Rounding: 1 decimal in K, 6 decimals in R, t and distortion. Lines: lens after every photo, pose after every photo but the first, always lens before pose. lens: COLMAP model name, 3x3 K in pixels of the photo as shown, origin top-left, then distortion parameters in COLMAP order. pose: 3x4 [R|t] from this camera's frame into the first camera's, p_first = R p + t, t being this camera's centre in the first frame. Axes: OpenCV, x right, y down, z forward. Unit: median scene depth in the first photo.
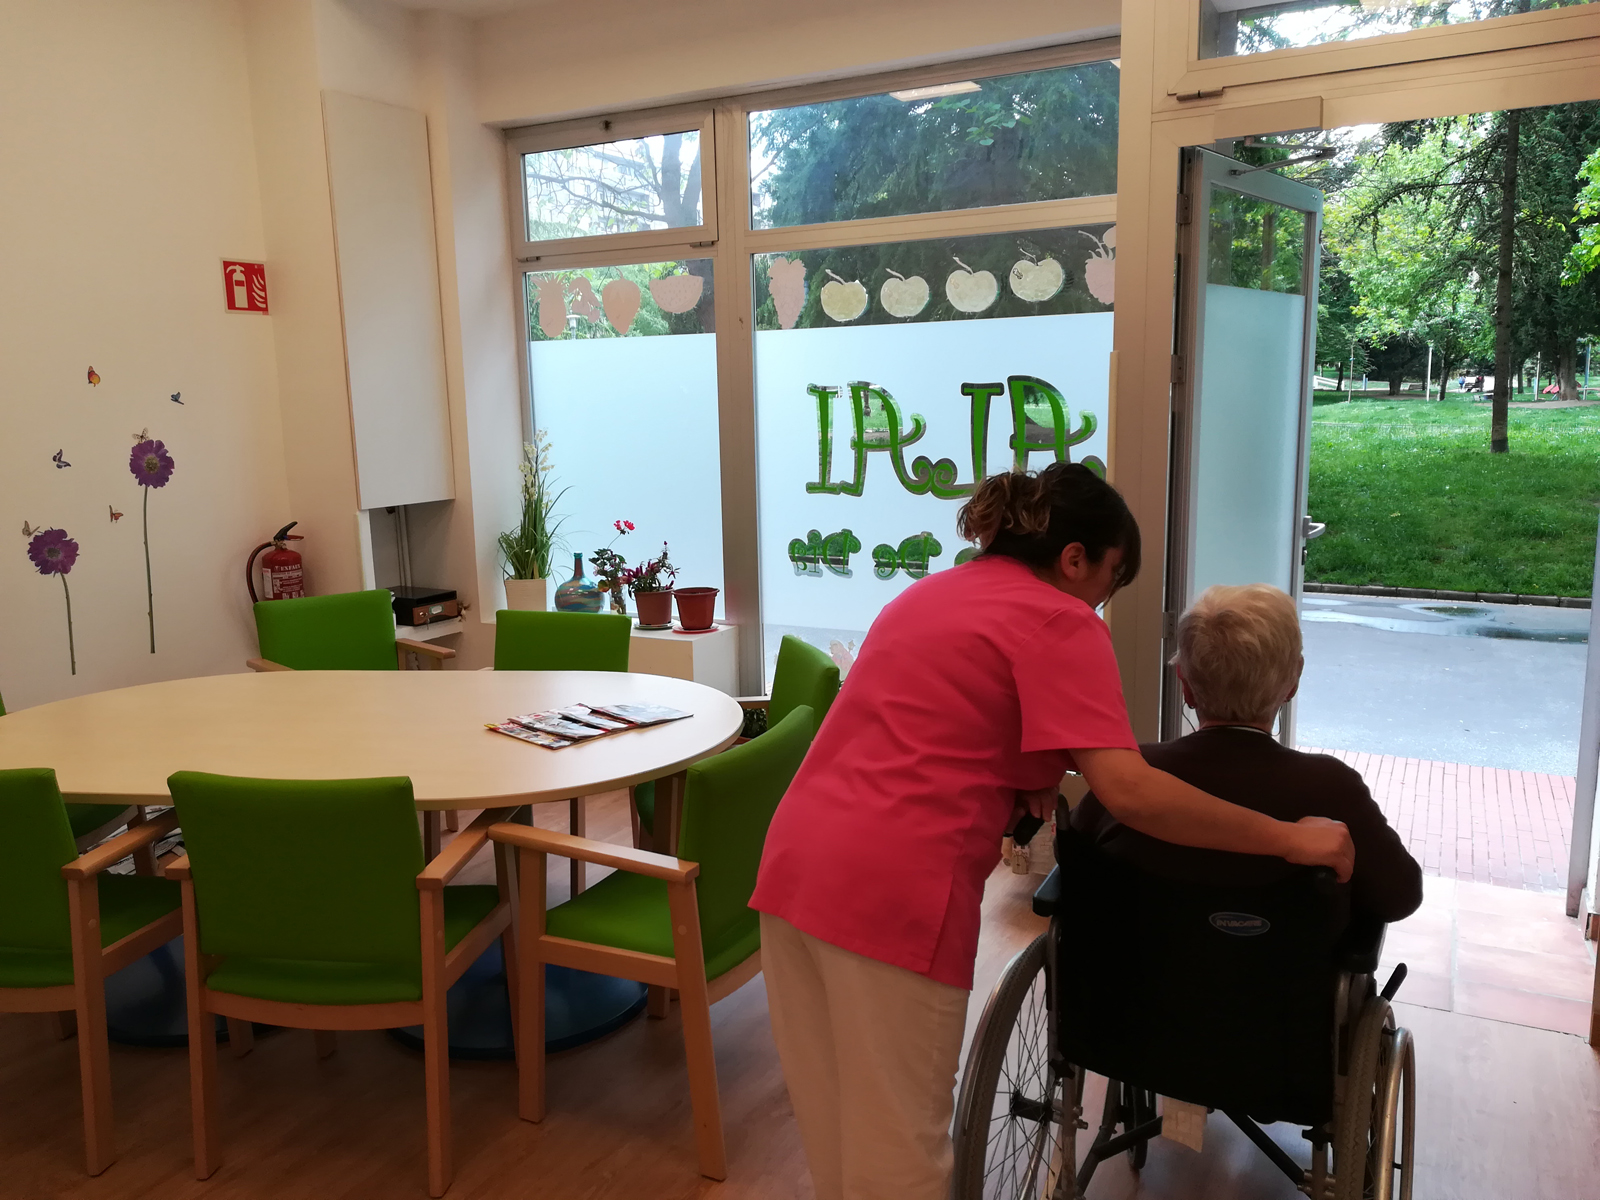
lens RADIAL K [[1256.4, 0, 793.2], [0, 1256.4, 609.4], [0, 0, 1]] dist [0.058859, -0.058930]
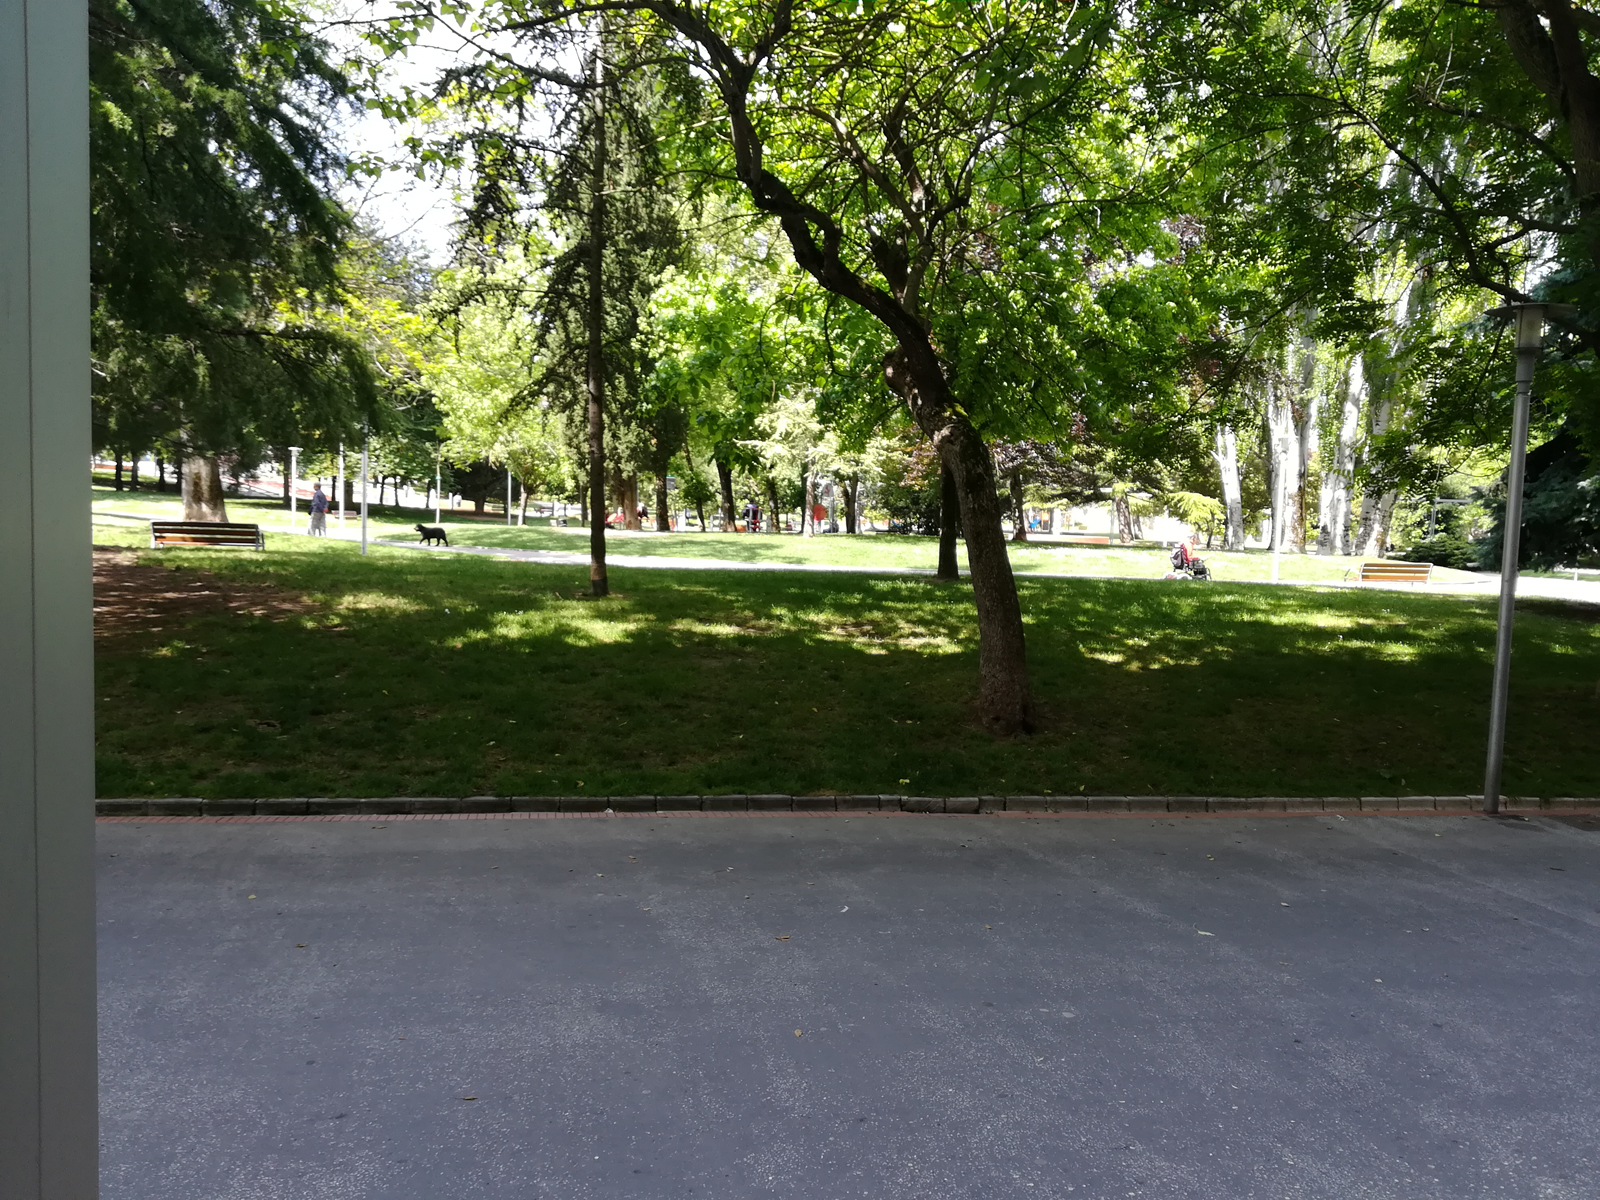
lens RADIAL K [[1256.4, 0, 807.6], [0, 1256.4, 601.3], [0, 0, 1]] dist [0.058859, -0.058930]
pose [[0.769014, 0.000048, 0.639232, 0.044285], [0.059139, 0.995706, -0.071221, -0.020038], [-0.636490, 0.092573, 0.765709, 0.100158]]
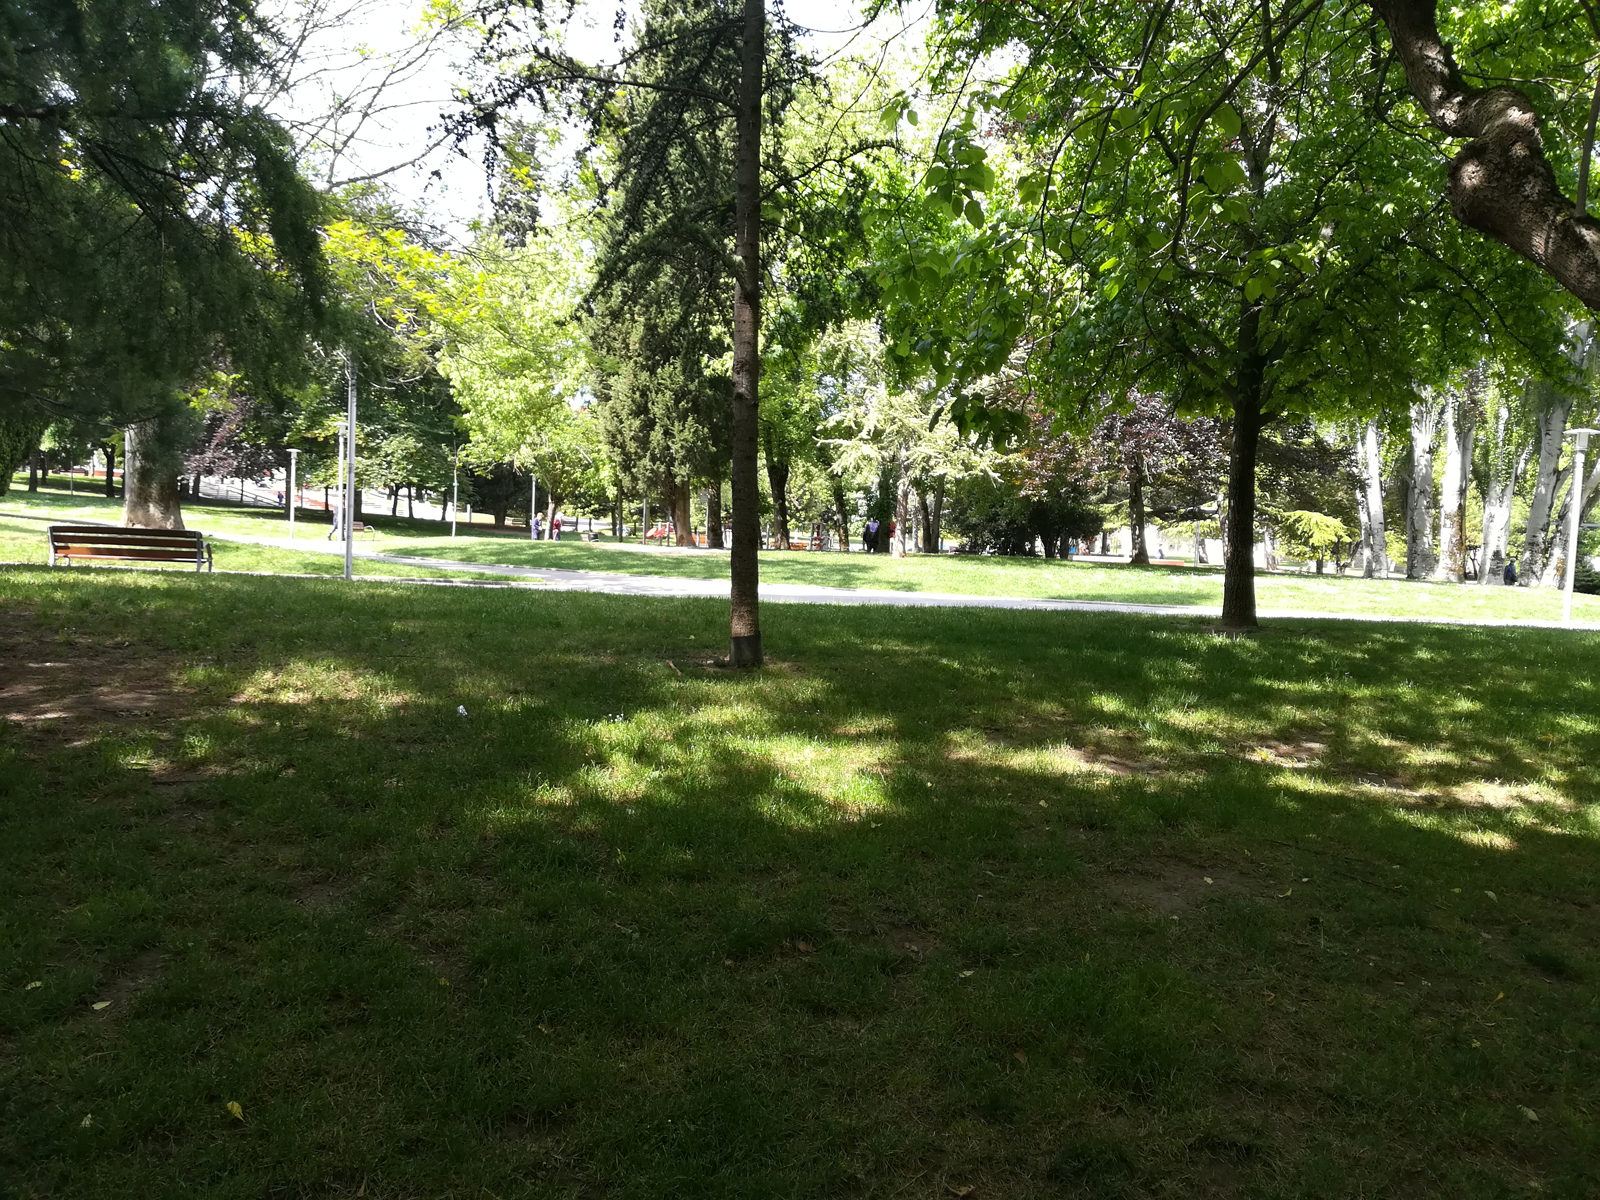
lens RADIAL K [[1256.4, 0, 792.5], [0, 1256.4, 610.9], [0, 0, 1]] dist [0.058859, -0.058930]
pose [[0.783104, 0.014761, 0.621716, 0.120826], [0.044882, 0.995770, -0.080175, -0.045580], [-0.620269, 0.090689, 0.779129, 0.273944]]
